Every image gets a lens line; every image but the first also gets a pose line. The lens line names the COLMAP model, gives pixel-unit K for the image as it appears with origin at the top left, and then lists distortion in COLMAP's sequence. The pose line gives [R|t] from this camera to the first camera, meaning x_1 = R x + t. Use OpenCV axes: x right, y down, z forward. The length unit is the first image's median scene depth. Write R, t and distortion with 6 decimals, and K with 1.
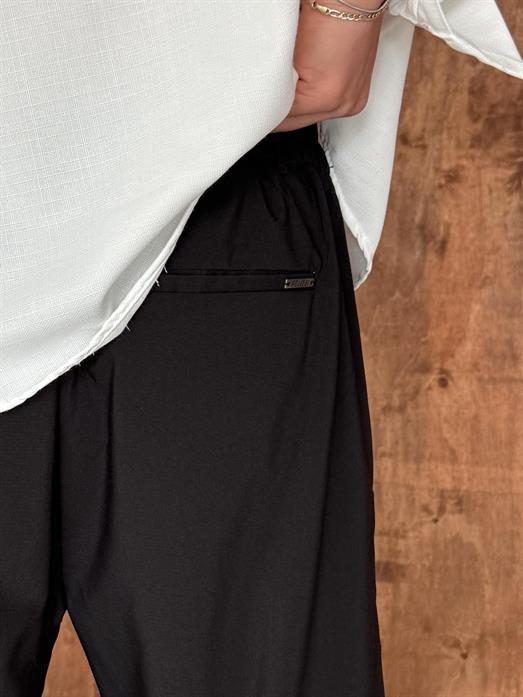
lens RADIAL K [[686.7, 0, 235.8], [0, 686.7, 350.2], [0, 0, 1]] dist [0.058411, 0.000000]
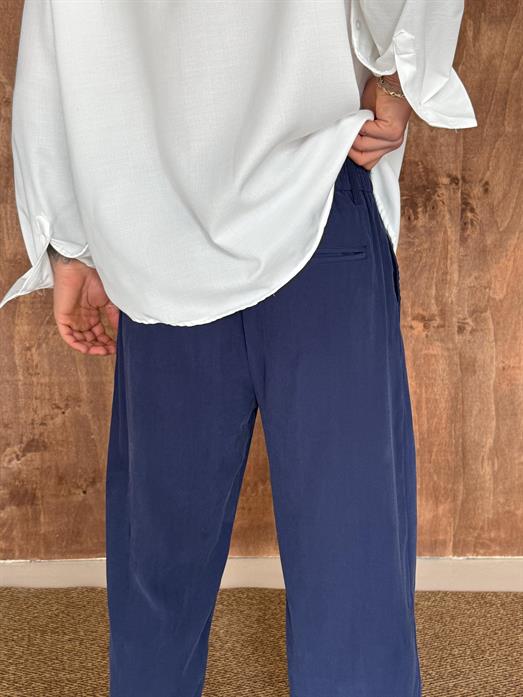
lens RADIAL K [[928.2, 0, 252.8], [0, 928.2, 340.1], [0, 0, 1]] dist [0.112800, 0.000000]
pose [[0.992404, -0.035054, 0.117925, -0.235148], [0.030099, 0.998598, 0.043534, -0.034347], [-0.119286, -0.039654, 0.992068, -1.203921]]
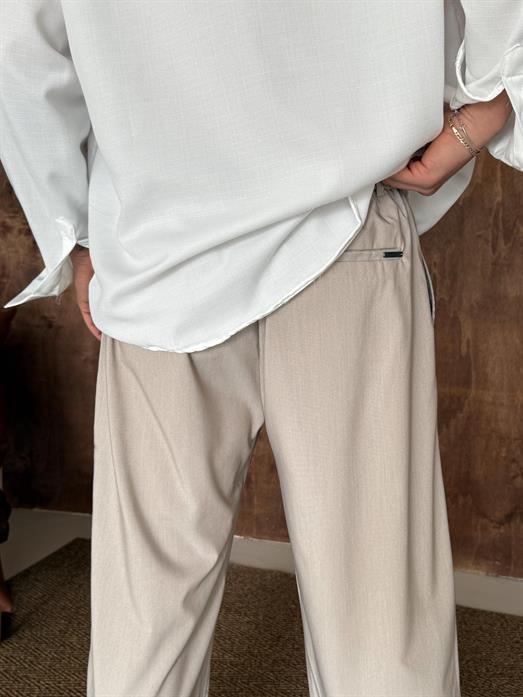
lens RADIAL K [[790.7, 0, 261.8], [0, 790.7, 344.8], [0, 0, 1]] dist [0.067270, 0.000000]
pose [[0.967569, 0.021636, -0.251680, 0.047946], [-0.009435, 0.998725, 0.049586, -0.040536], [0.252432, -0.045603, 0.966539, -0.928744]]
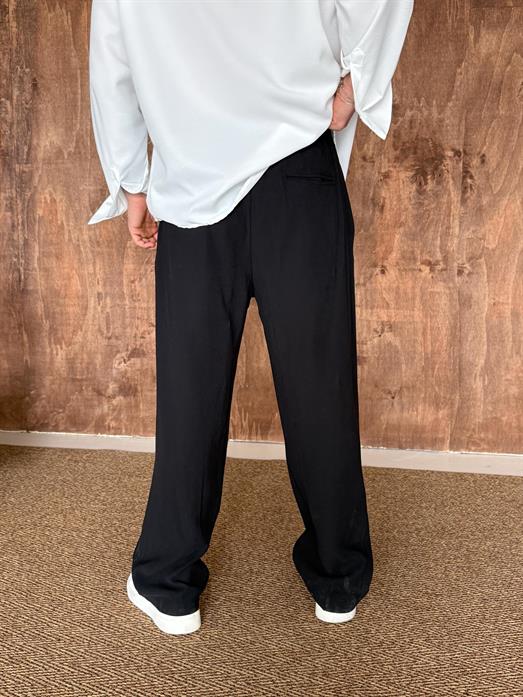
lens RADIAL K [[790.7, 0, 258.6], [0, 790.7, 350.1], [0, 0, 1]] dist [0.067270, 0.000000]
pose [[0.998865, -0.007250, -0.047078, 0.025721], [0.010542, 0.997487, 0.070064, 0.113493], [0.046451, -0.070481, 0.996431, -1.499729]]
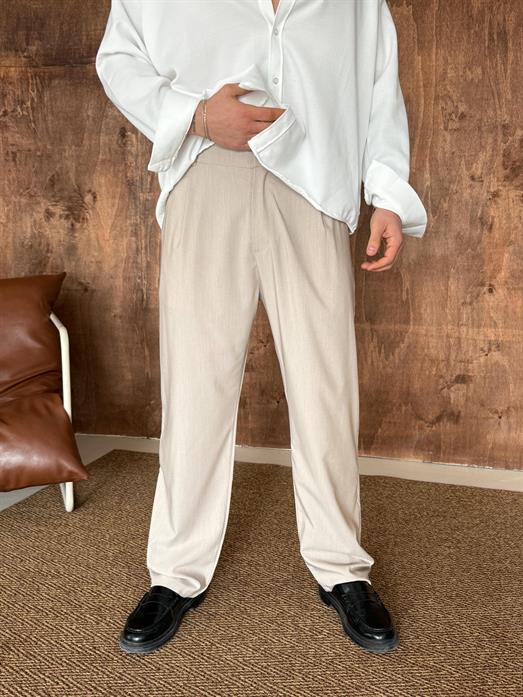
lens RADIAL K [[686.7, 0, 260.8], [0, 686.7, 347.1], [0, 0, 1]] dist [0.058411, 0.000000]
pose [[0.982016, 0.002590, -0.188780, 0.002773], [0.007816, 0.998491, 0.054360, 0.099331], [0.188636, -0.054858, 0.980514, -1.258444]]
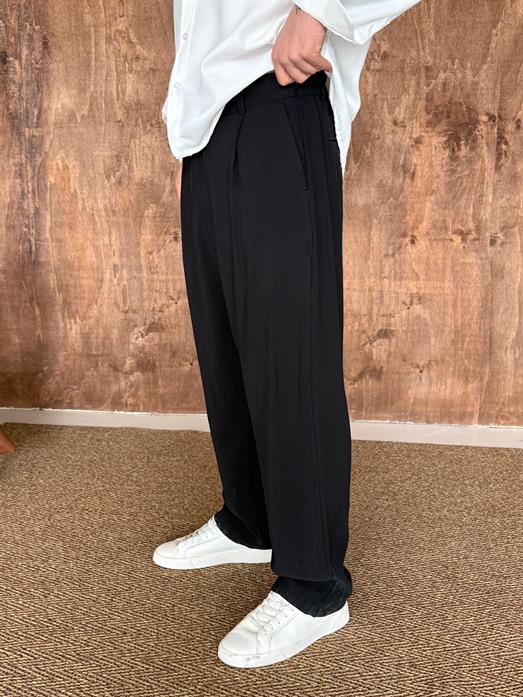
lens RADIAL K [[790.7, 0, 255.0], [0, 790.7, 351.9], [0, 0, 1]] dist [0.067270, 0.000000]
pose [[0.999892, -0.012746, -0.007354, -0.163896], [0.013486, 0.993683, 0.111407, 0.103790], [0.005887, -0.111494, 0.993748, -1.422705]]
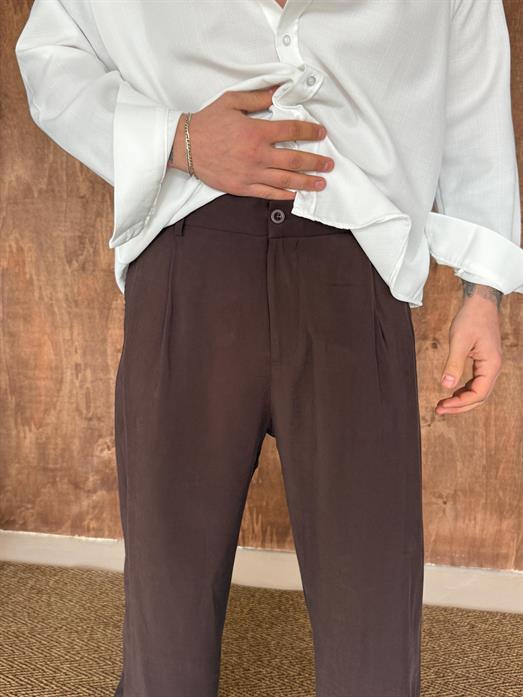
lens RADIAL K [[686.7, 0, 261.8], [0, 686.7, 342.6], [0, 0, 1]] dist [0.058411, 0.000000]
pose [[0.999269, 0.000924, -0.038226, -0.061630], [0.001825, 0.997417, 0.071801, -0.083062], [0.038194, -0.071818, 0.996686, -0.708637]]
